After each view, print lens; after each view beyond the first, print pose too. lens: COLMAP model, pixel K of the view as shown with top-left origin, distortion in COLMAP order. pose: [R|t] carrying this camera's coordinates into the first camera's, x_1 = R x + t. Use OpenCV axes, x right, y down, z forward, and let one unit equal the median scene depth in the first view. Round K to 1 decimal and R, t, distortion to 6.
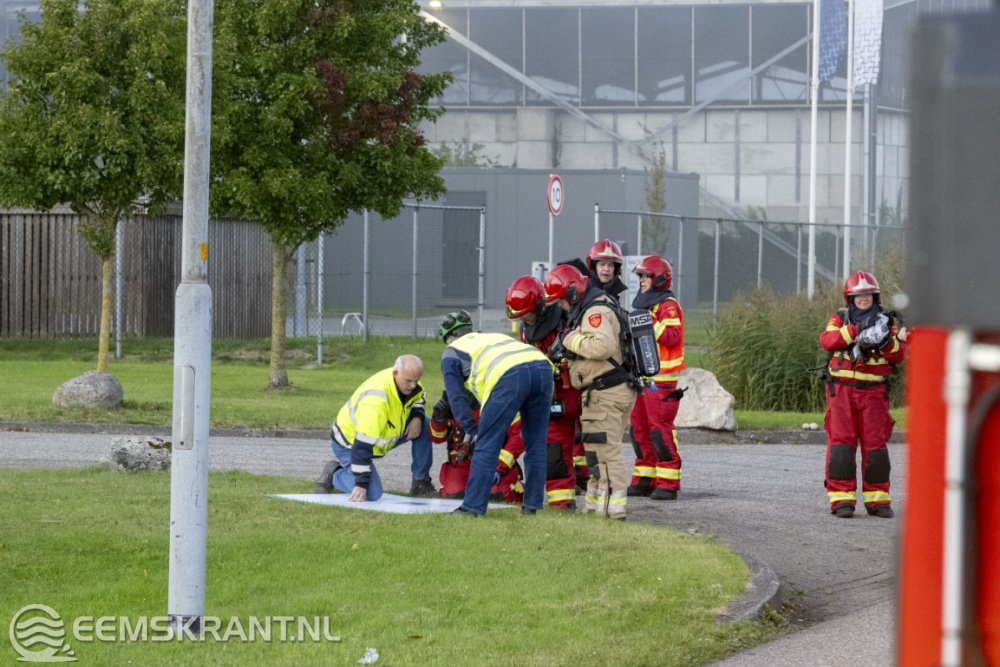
lens RADIAL K [[4168.4, 0, 500.0], [0, 4168.4, 333.5], [0, 0, 1]] dist [0.103341, -0.818603]
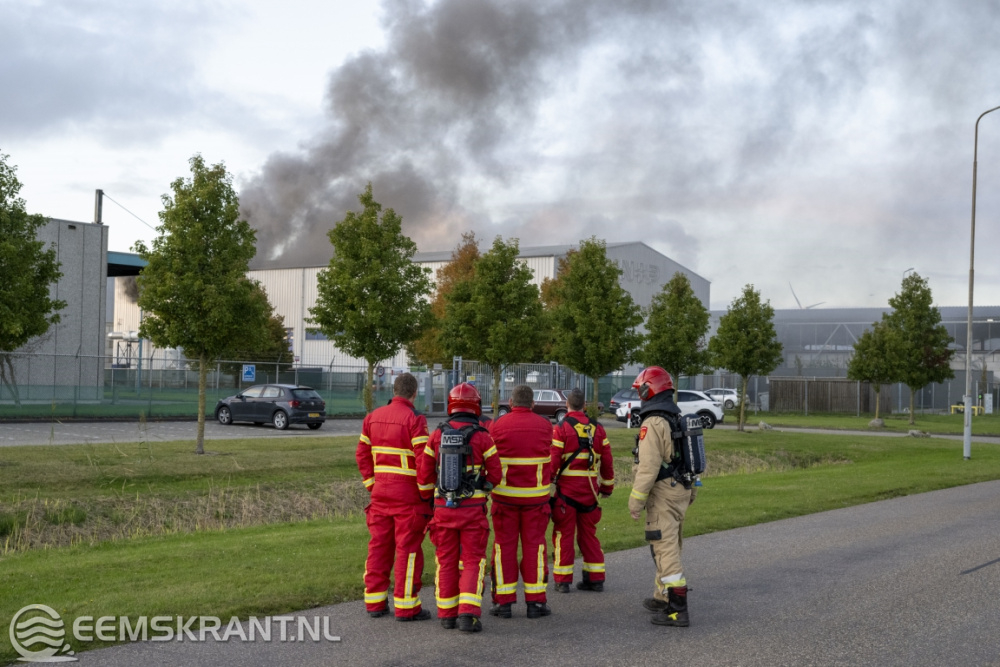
lens RADIAL K [[1306.8, 0, 500.0], [0, 1306.8, 333.5], [0, 0, 1]] dist [-0.009679, -0.016507]
pose [[0.958355, 0.001790, -0.285574, -0.076077], [-0.019580, 0.998039, -0.059452, 0.007878], [0.284908, 0.062567, 0.956511, -0.365992]]
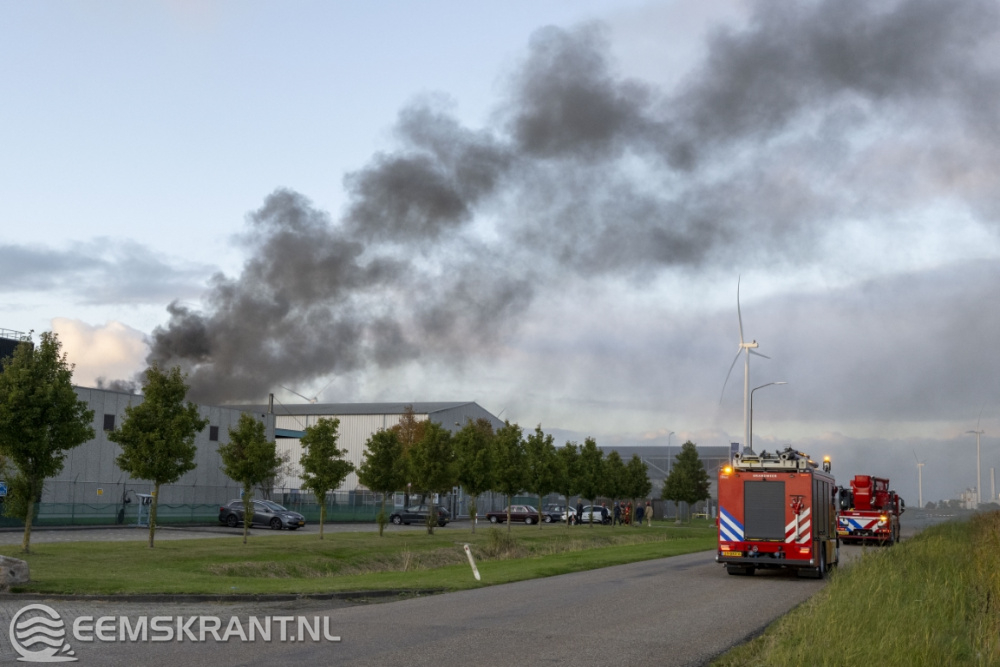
lens RADIAL K [[1132.3, 0, 500.0], [0, 1132.3, 333.5], [0, 0, 1]] dist [0.006353, -0.000405]
pose [[0.998907, 0.005441, -0.046416, -0.311535], [-0.012935, 0.986587, -0.162724, 0.012862], [0.044908, 0.163147, 0.985579, -1.159398]]
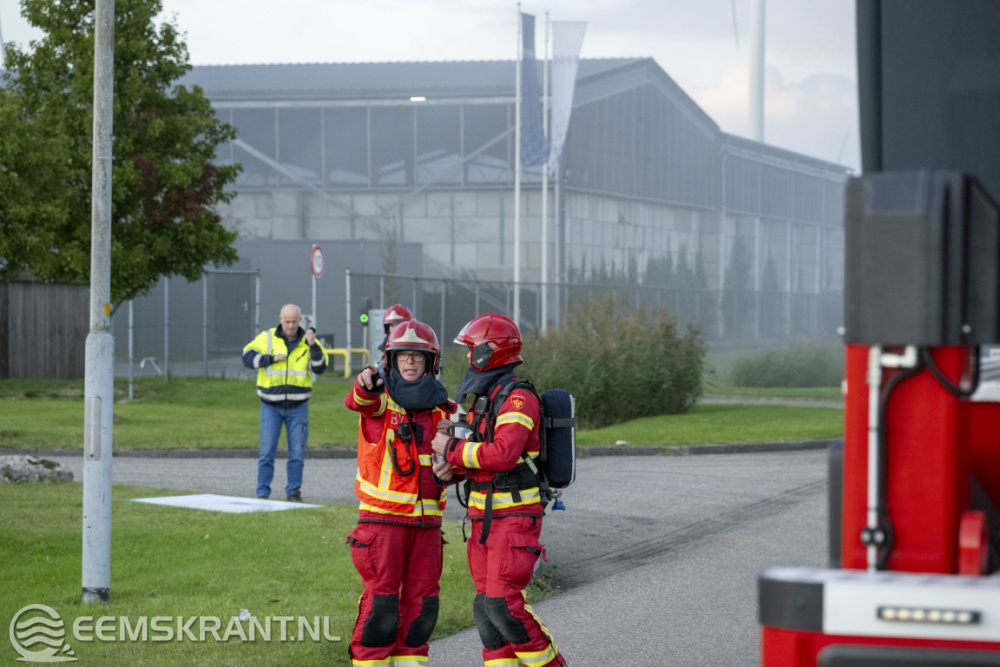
lens RADIAL K [[3462.4, 0, 500.0], [0, 3462.4, 333.5], [0, 0, 1]] dist [0.045493, -0.777711]
pose [[0.997134, -0.009139, 0.075108, -0.012962], [0.010022, 0.999885, -0.011387, 0.000712], [-0.074995, 0.012107, 0.997110, -0.039596]]
